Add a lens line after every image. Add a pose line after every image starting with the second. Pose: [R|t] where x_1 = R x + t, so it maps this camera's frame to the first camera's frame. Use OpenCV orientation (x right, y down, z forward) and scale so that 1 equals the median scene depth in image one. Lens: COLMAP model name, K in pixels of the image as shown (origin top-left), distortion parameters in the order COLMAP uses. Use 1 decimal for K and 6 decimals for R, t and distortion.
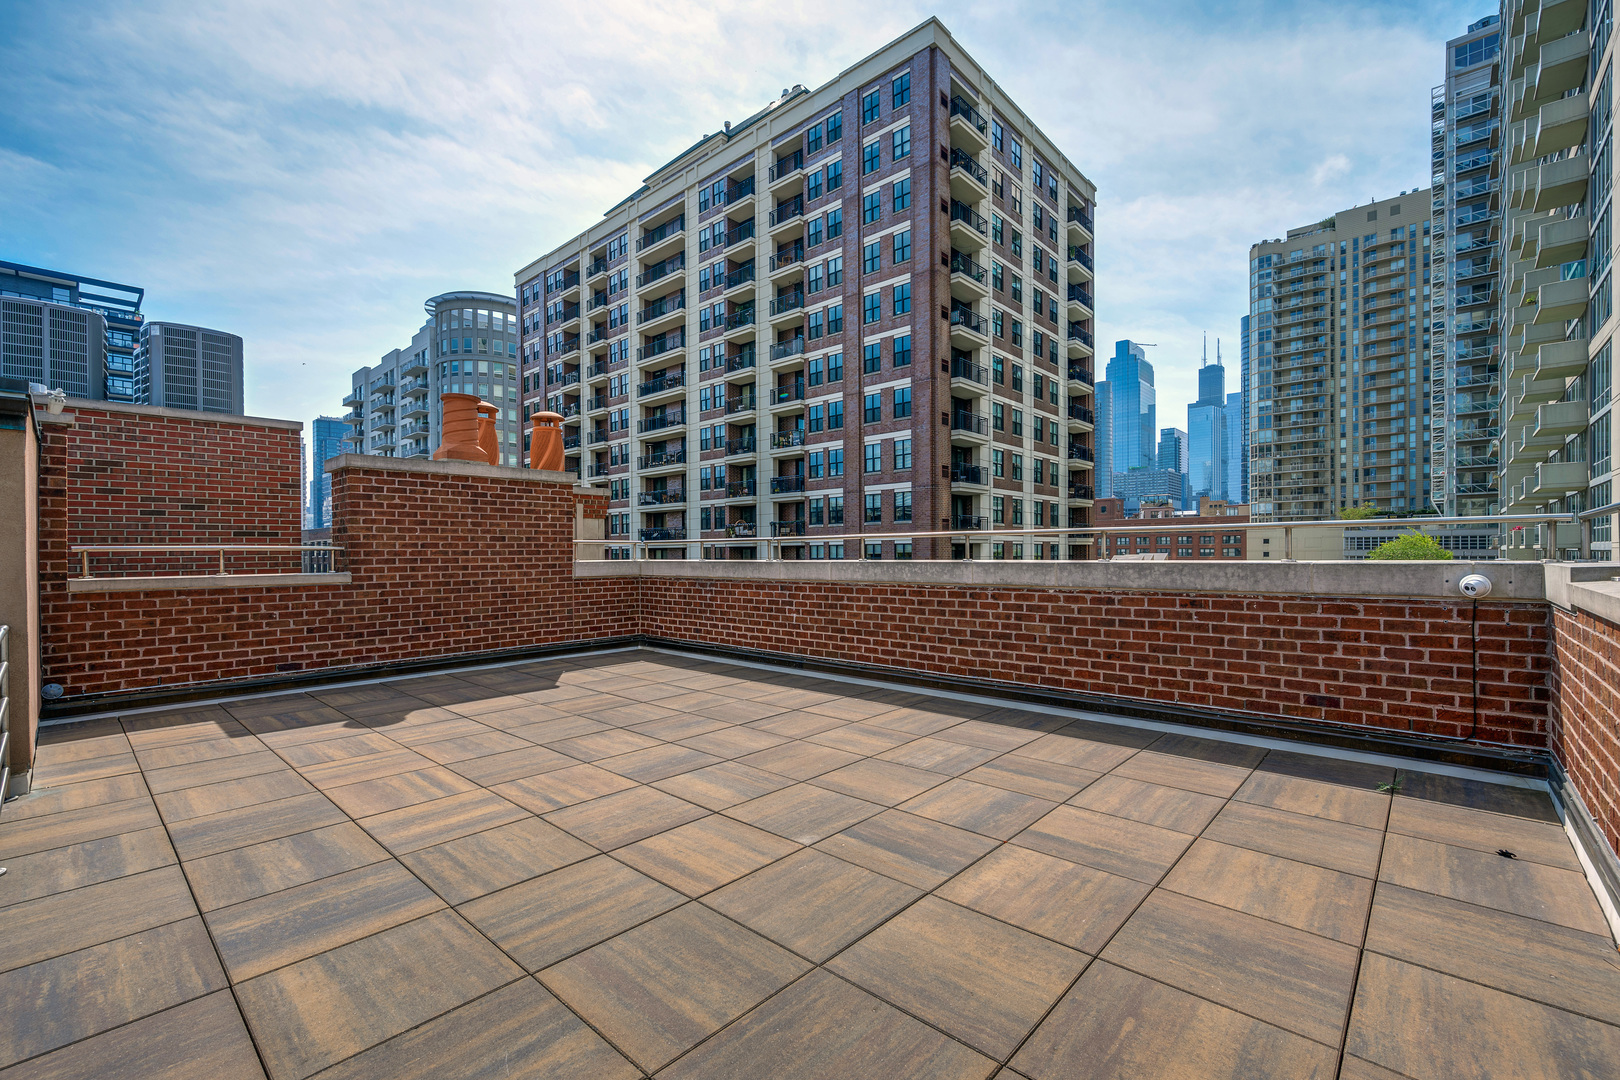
lens RADIAL K [[694.4, 0, 814.0], [0, 694.4, 551.0], [0, 0, 1]] dist [0.001514, -0.000340]
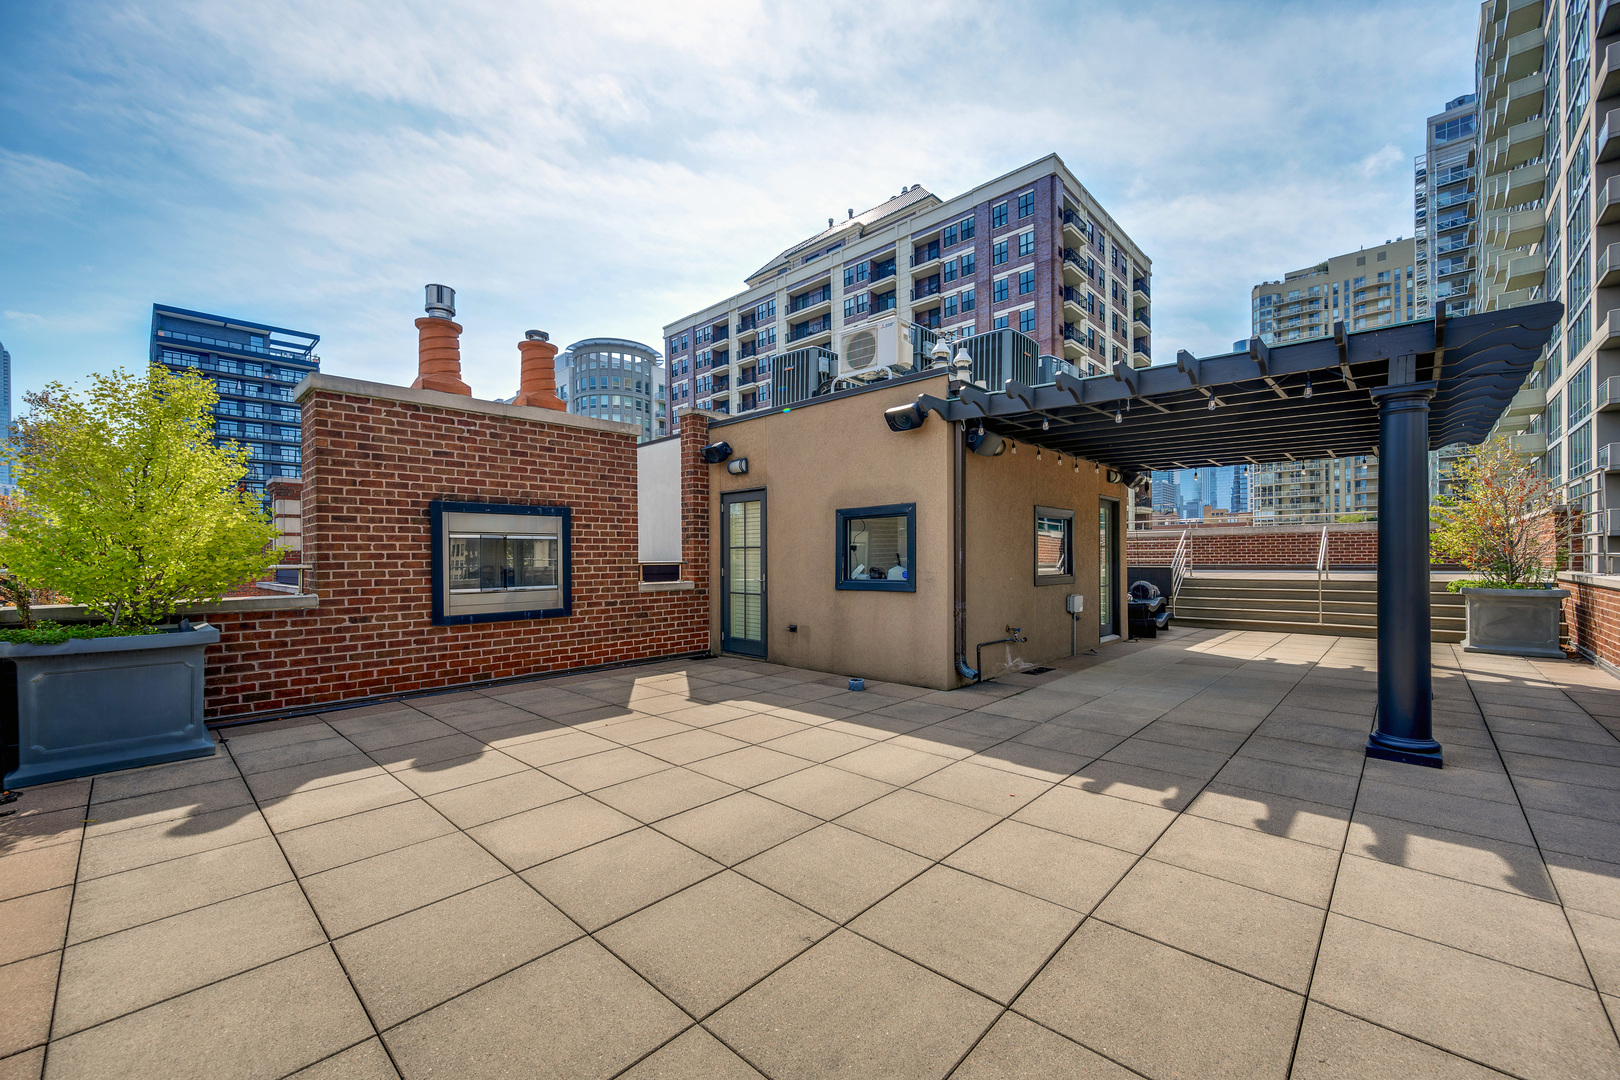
lens RADIAL K [[652.0, 0, 799.1], [0, 652.0, 556.8], [0, 0, 1]] dist [-0.001017, -0.000654]
pose [[0.999711, -0.001585, -0.023975, -0.579485], [0.001531, 0.999996, -0.002280, 0.048385], [0.023979, 0.002243, 0.999710, -0.557896]]
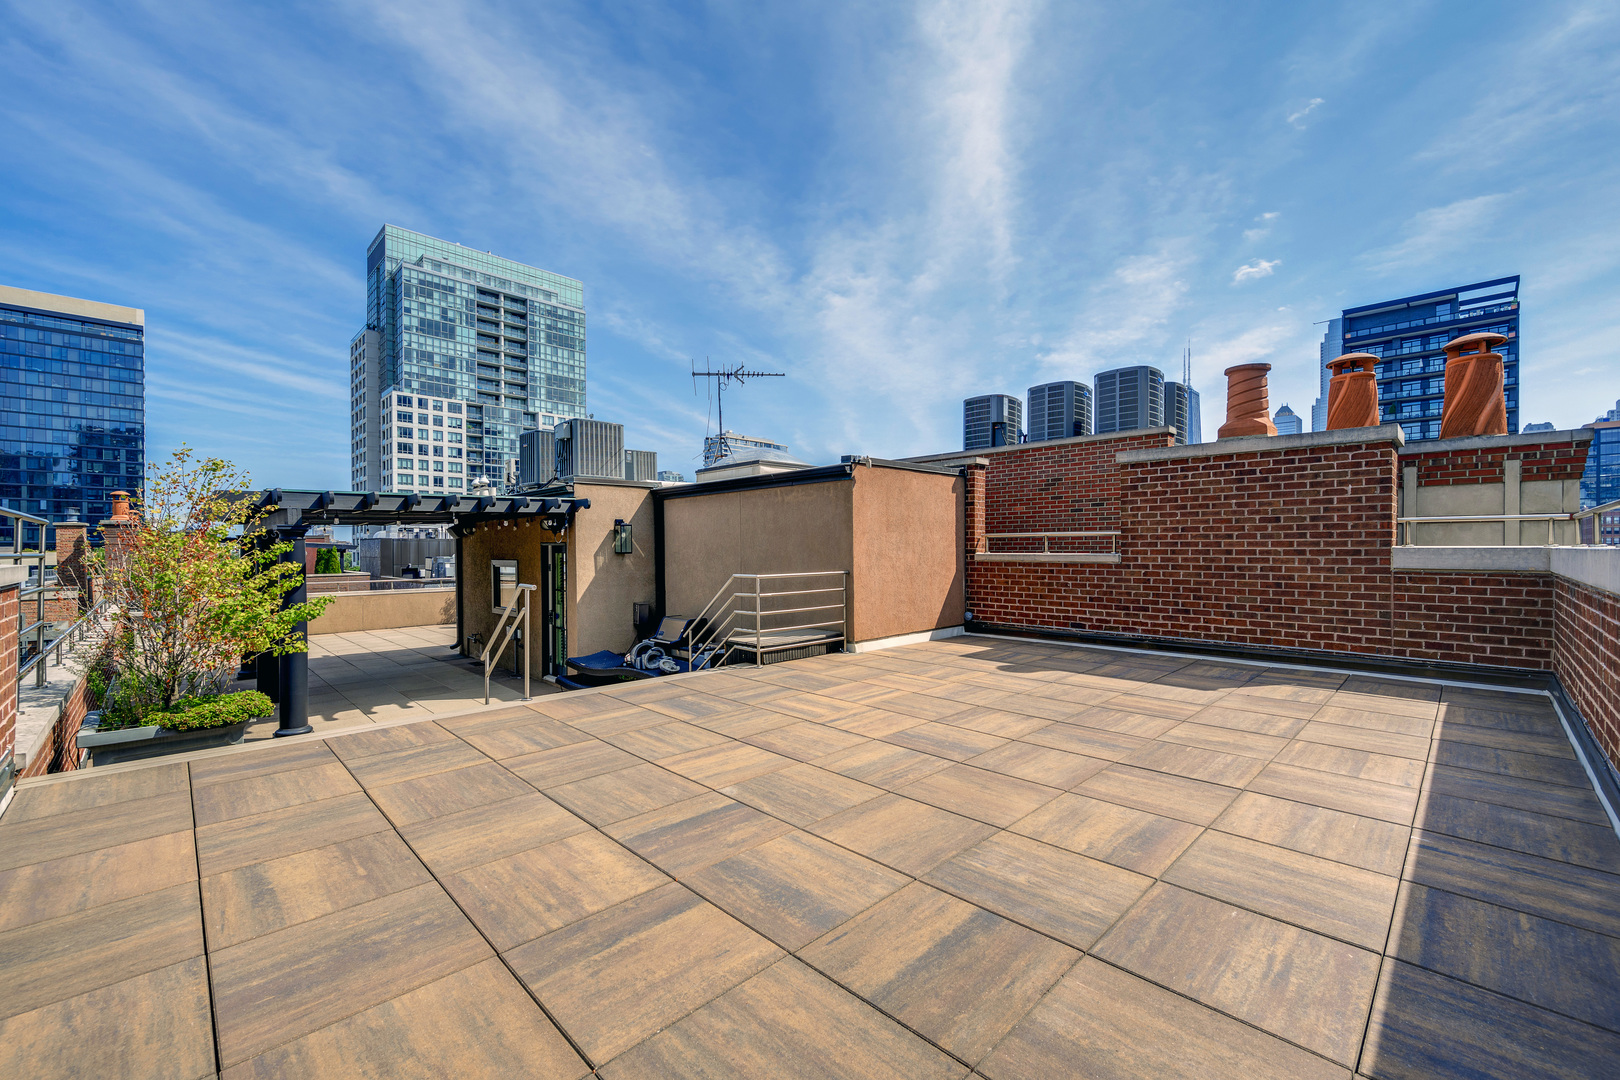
lens RADIAL K [[656.9, 0, 807.7], [0, 656.9, 546.2], [0, 0, 1]] dist [-0.001800, -0.000685]
pose [[-0.058155, 0.006265, -0.998288, 0.167183], [0.004869, 0.999970, 0.005992, 0.003218], [0.998296, -0.004512, -0.058183, 0.193442]]
